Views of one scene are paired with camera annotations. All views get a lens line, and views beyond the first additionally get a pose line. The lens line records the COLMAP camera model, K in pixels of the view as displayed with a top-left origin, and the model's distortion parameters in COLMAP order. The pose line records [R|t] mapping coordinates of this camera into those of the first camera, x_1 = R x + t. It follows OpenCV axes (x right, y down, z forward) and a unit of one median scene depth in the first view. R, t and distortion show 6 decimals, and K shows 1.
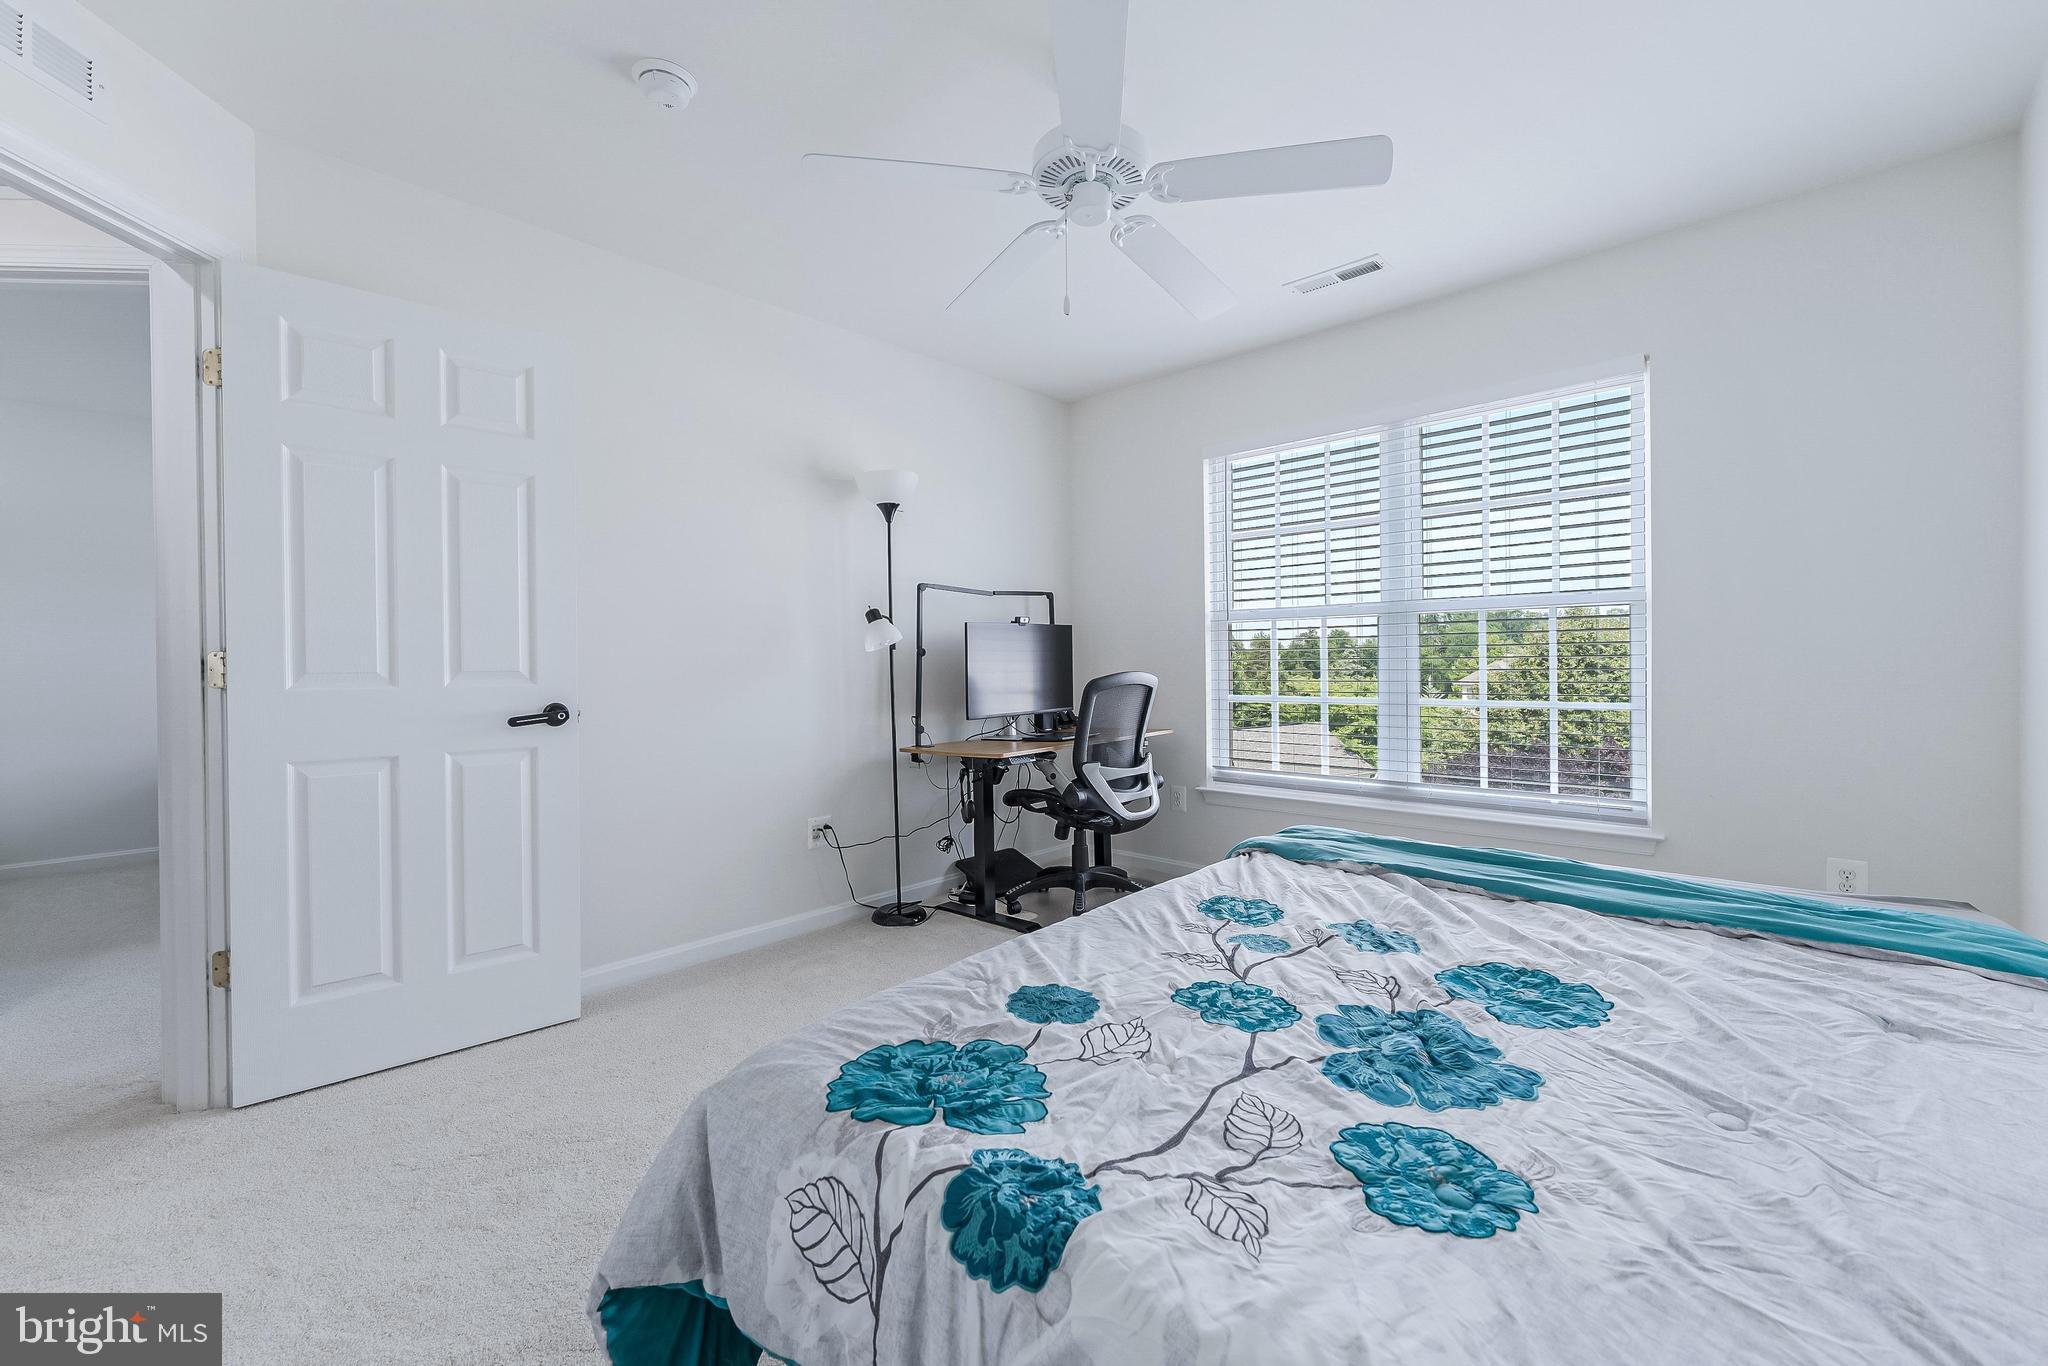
lens RADIAL K [[833.7, 0, 1029.0], [0, 833.7, 661.1], [0, 0, 1]] dist [0.000590, -0.000023]
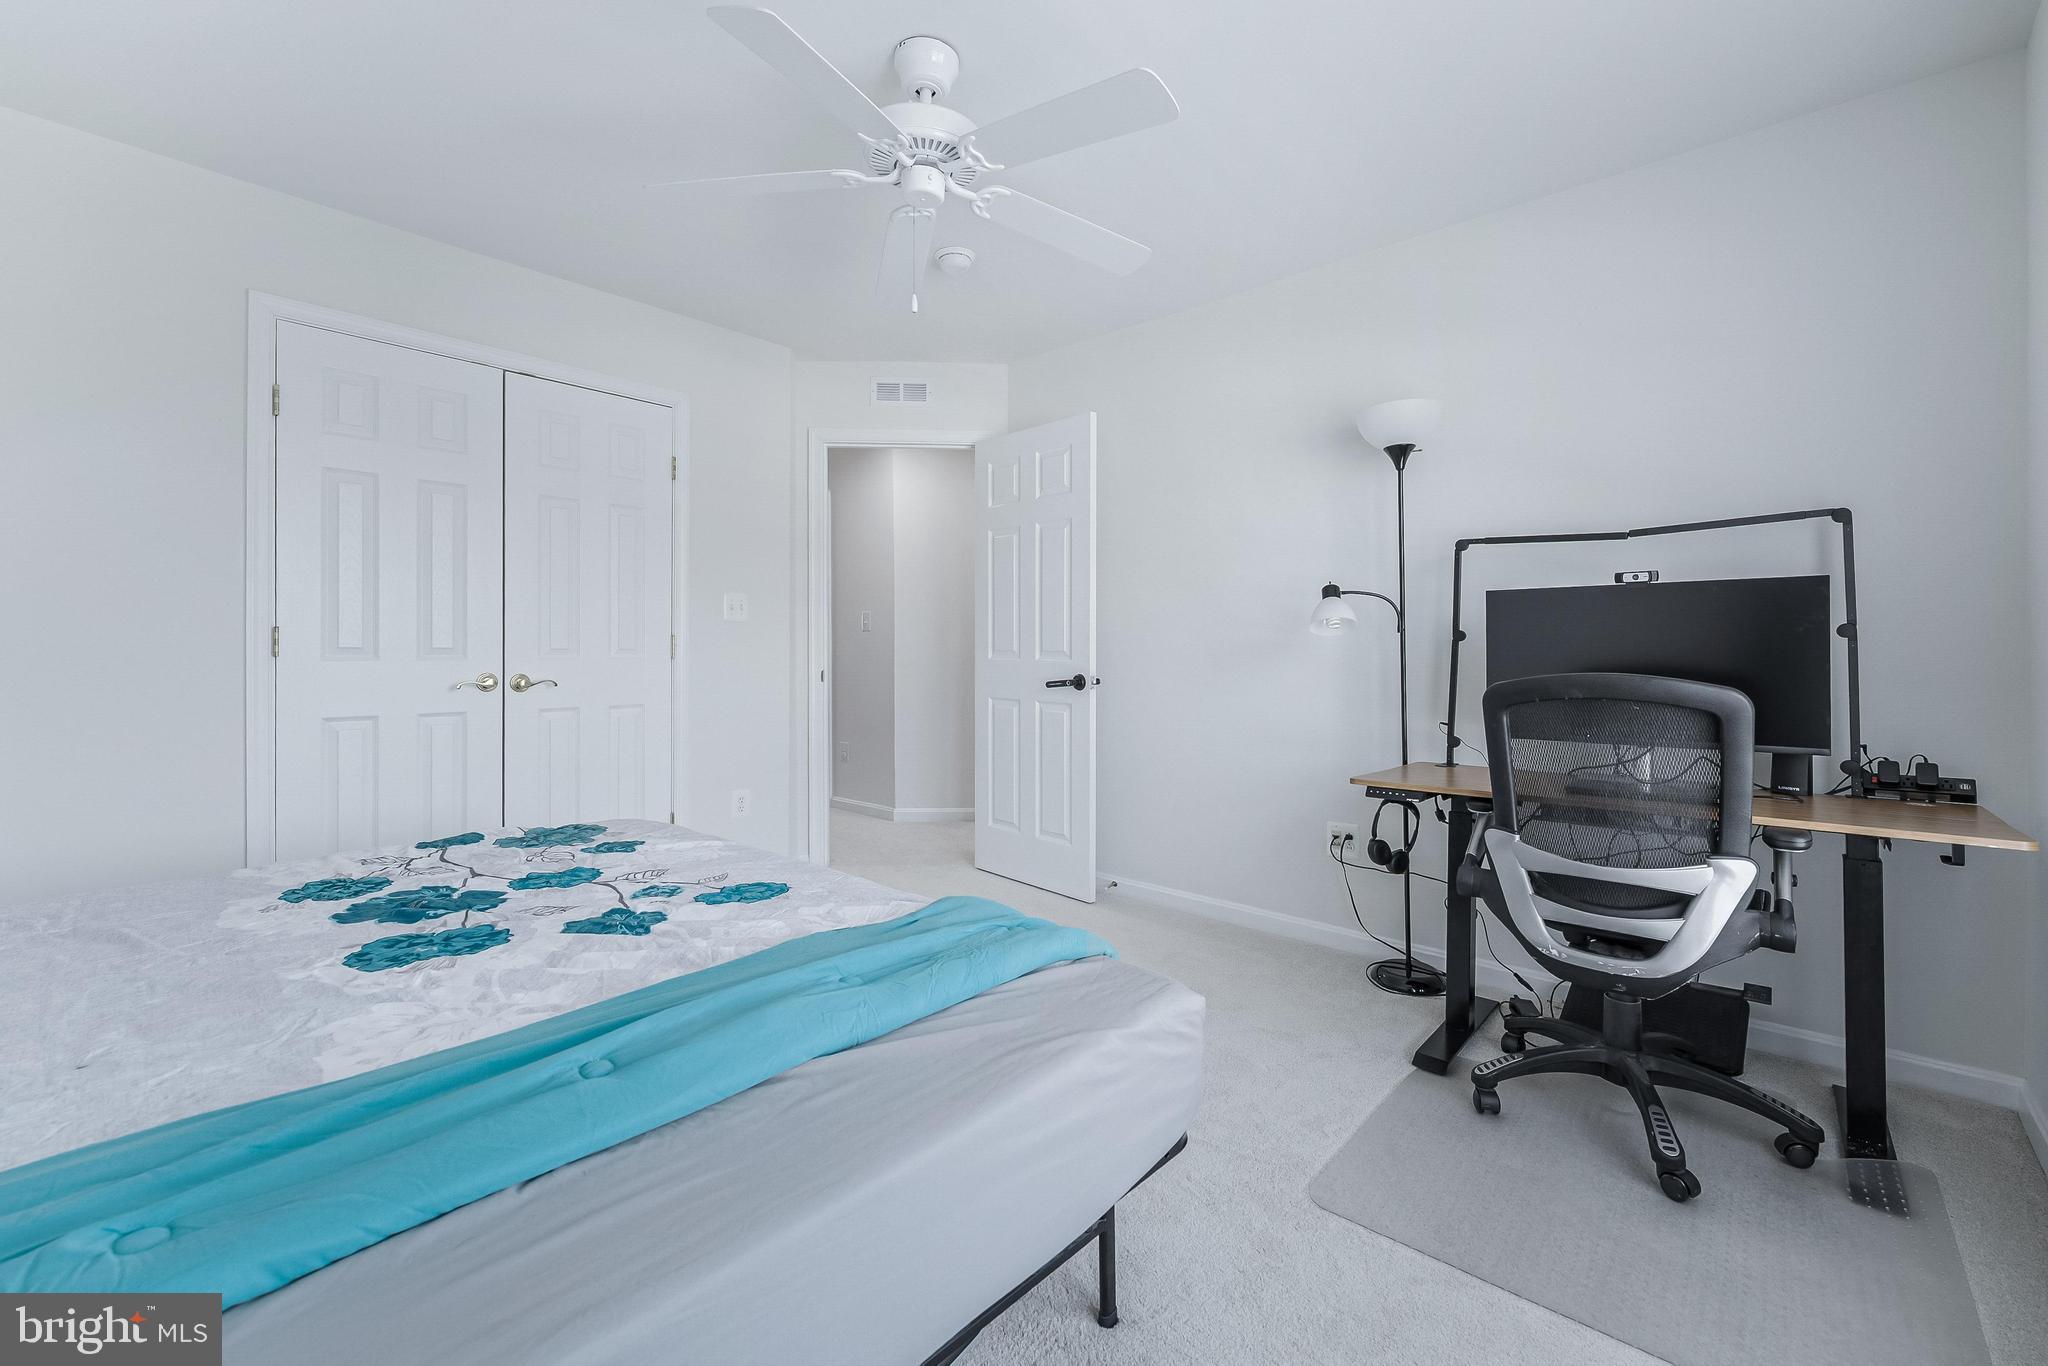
lens RADIAL K [[843.4, 0, 1020.8], [0, 843.4, 638.8], [0, 0, 1]] dist [-0.000071, -0.000042]
pose [[0.002903, 0.002867, -0.999992, 0.767604], [0.000826, 0.999996, 0.002869, -0.012399], [0.999995, -0.000834, 0.002901, 0.790896]]
